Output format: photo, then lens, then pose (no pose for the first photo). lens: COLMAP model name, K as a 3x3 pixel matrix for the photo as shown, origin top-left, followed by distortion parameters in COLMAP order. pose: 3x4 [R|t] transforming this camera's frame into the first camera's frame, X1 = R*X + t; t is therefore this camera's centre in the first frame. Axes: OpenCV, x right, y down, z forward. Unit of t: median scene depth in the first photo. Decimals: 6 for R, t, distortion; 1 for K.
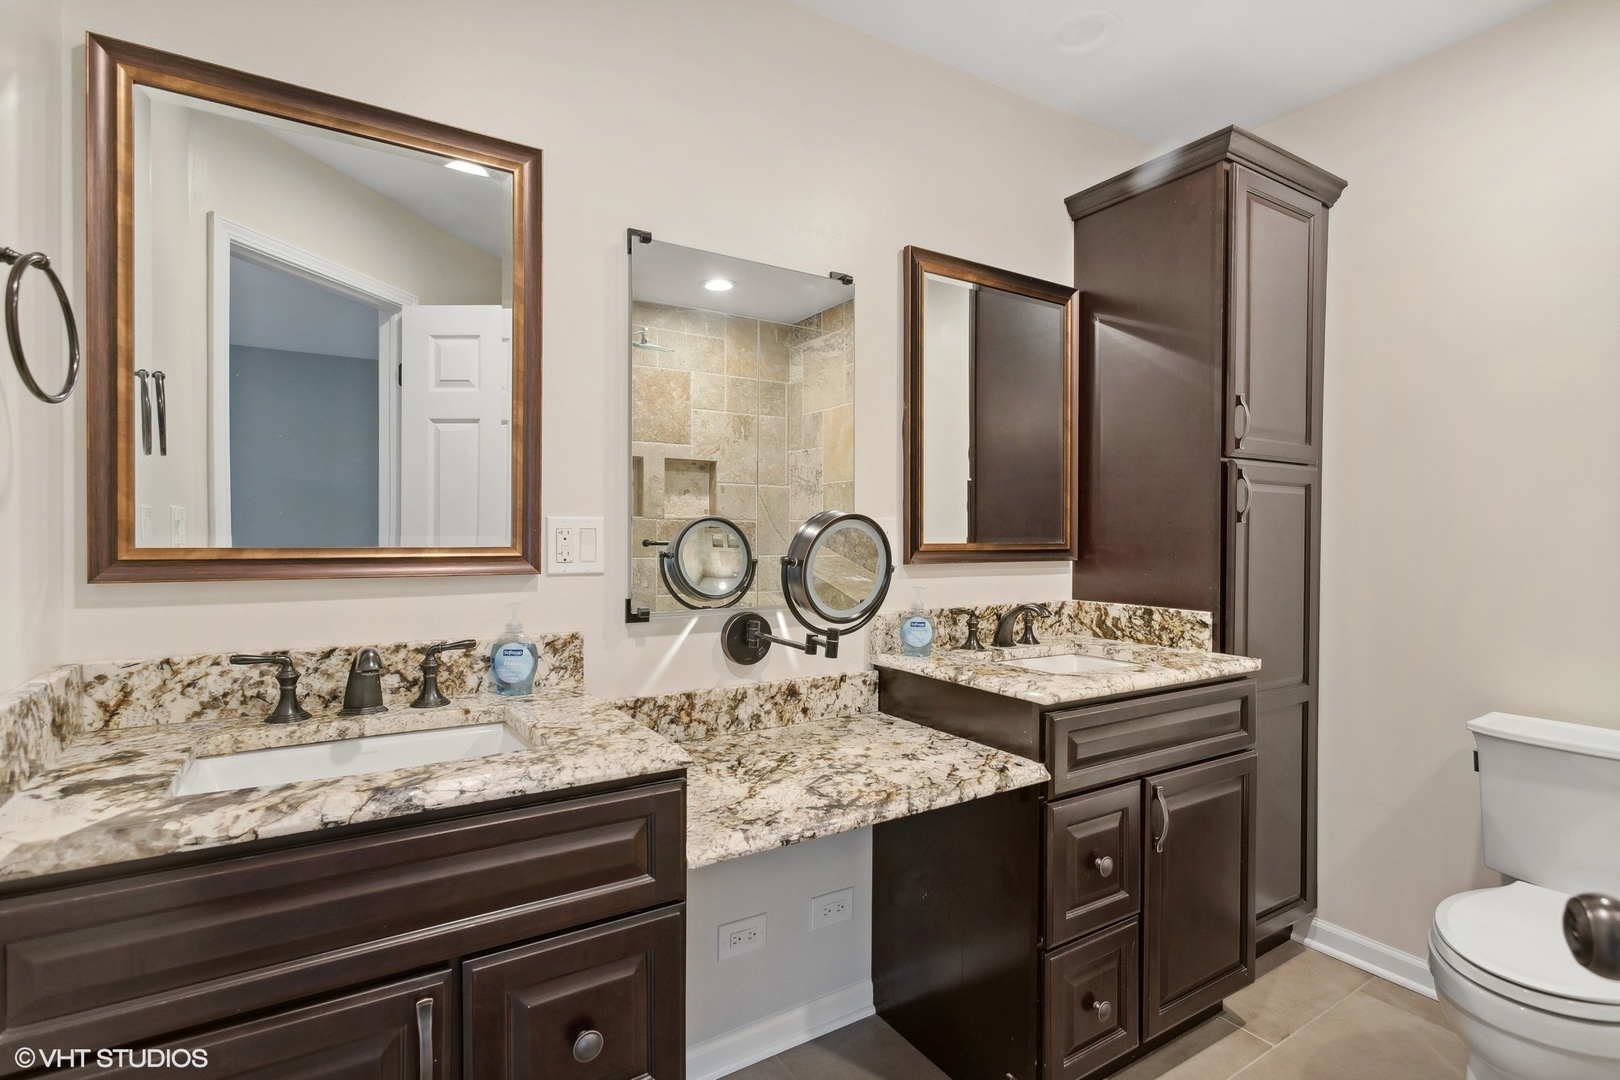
lens RADIAL K [[788.8, 0, 817.7], [0, 788.8, 542.8], [0, 0, 1]] dist [-0.002975, 0.001582]
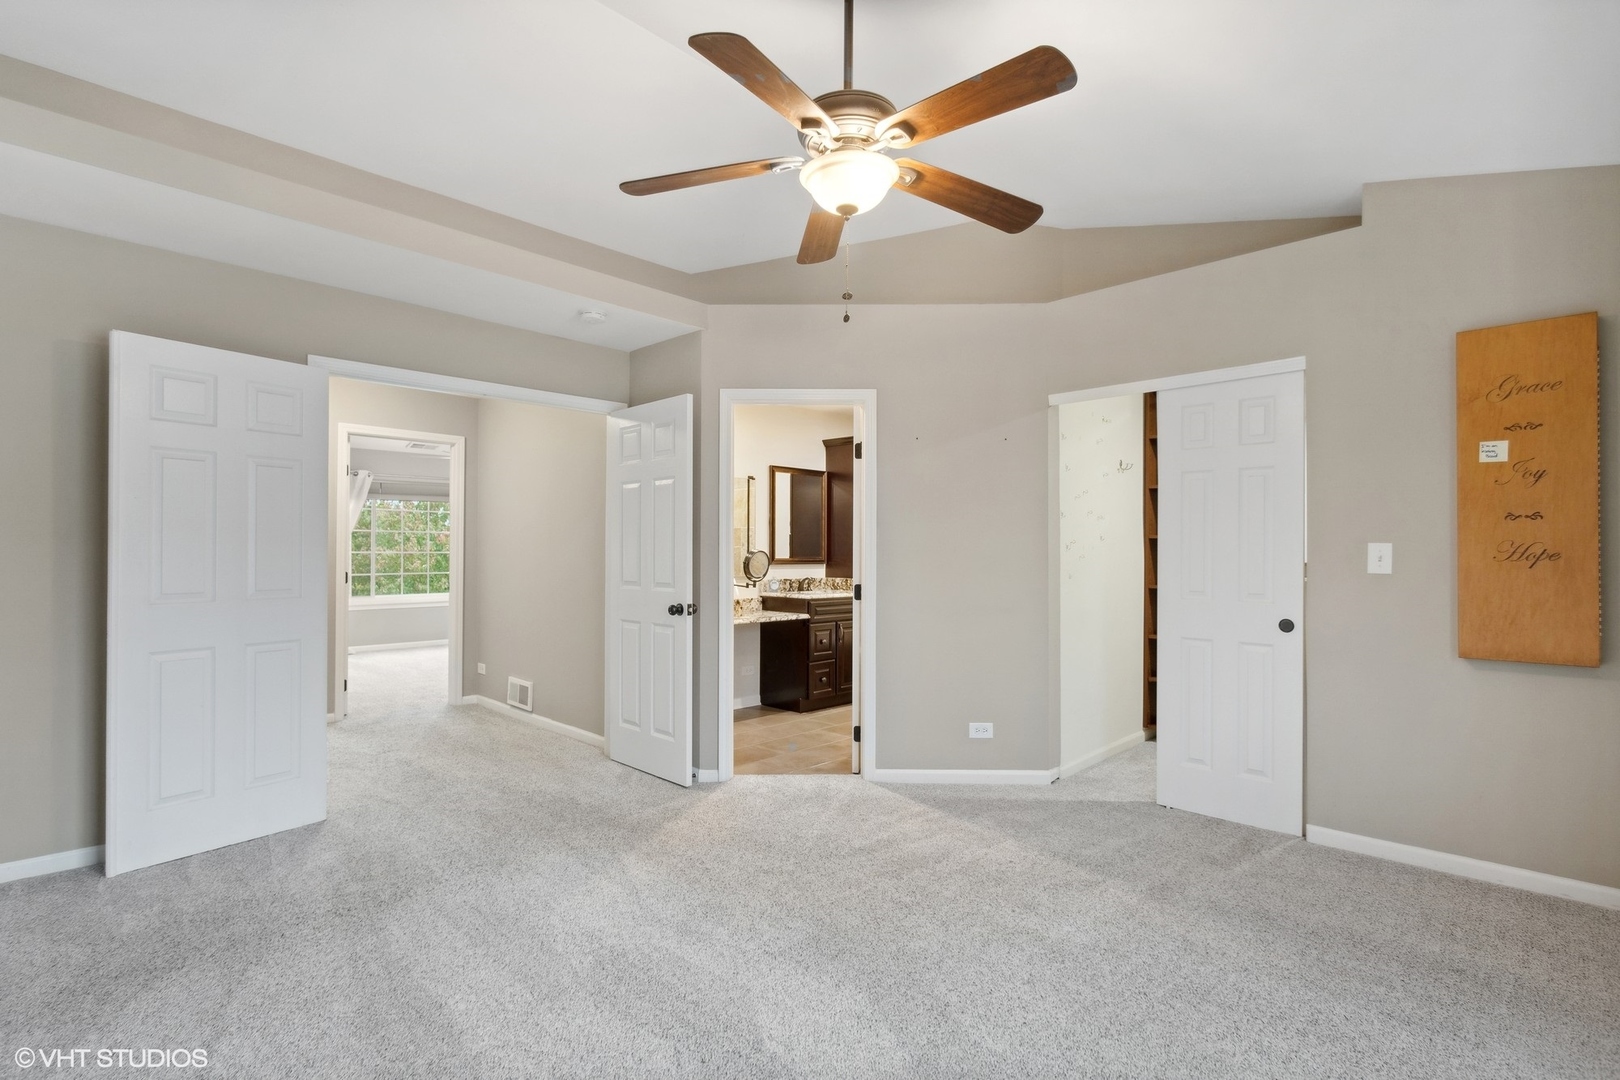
lens RADIAL K [[788.8, 0, 813.0], [0, 788.8, 546.0], [0, 0, 1]] dist [-0.002975, 0.001582]
pose [[0.977703, 0.002591, 0.209978, -0.490988], [0.001268, 0.999833, -0.018244, 0.012936], [-0.209991, 0.018103, 0.977536, -2.719104]]
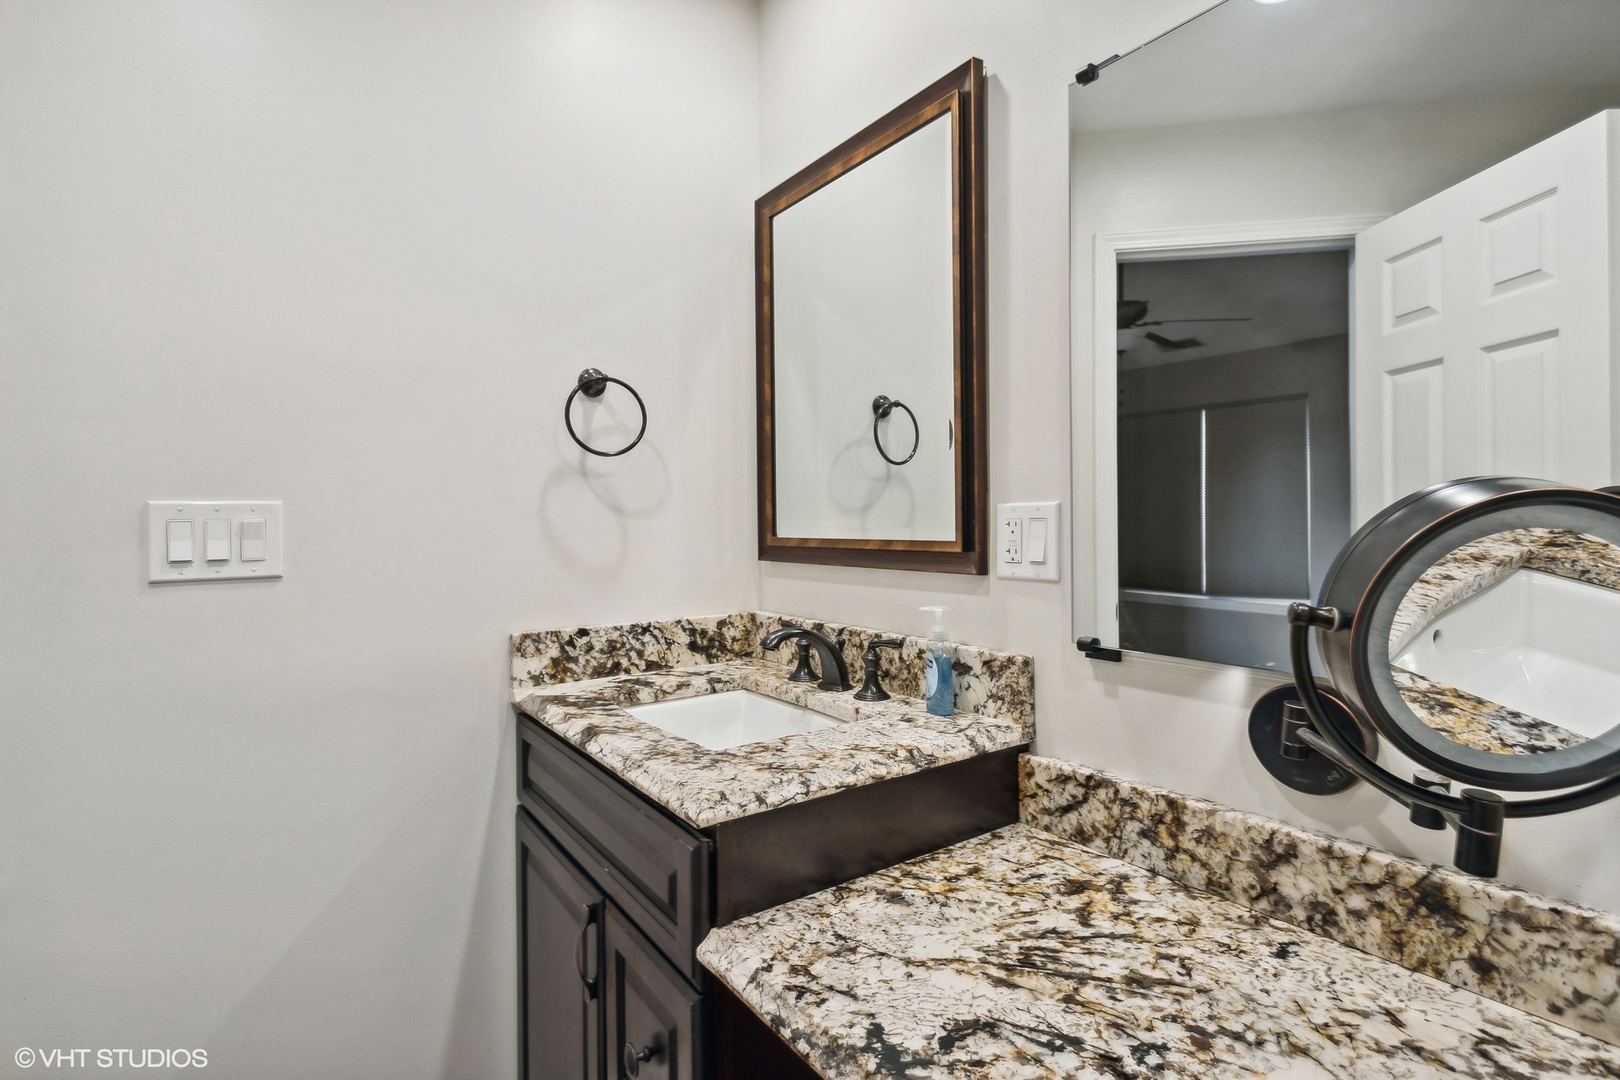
lens RADIAL K [[788.8, 0, 806.8], [0, 788.8, 527.4], [0, 0, 1]] dist [-0.002975, 0.001582]
pose [[0.035807, 0.002728, -0.999355, 0.429996], [-0.003039, 0.999992, 0.002621, -0.011318], [0.999354, 0.002943, 0.035815, 0.746566]]
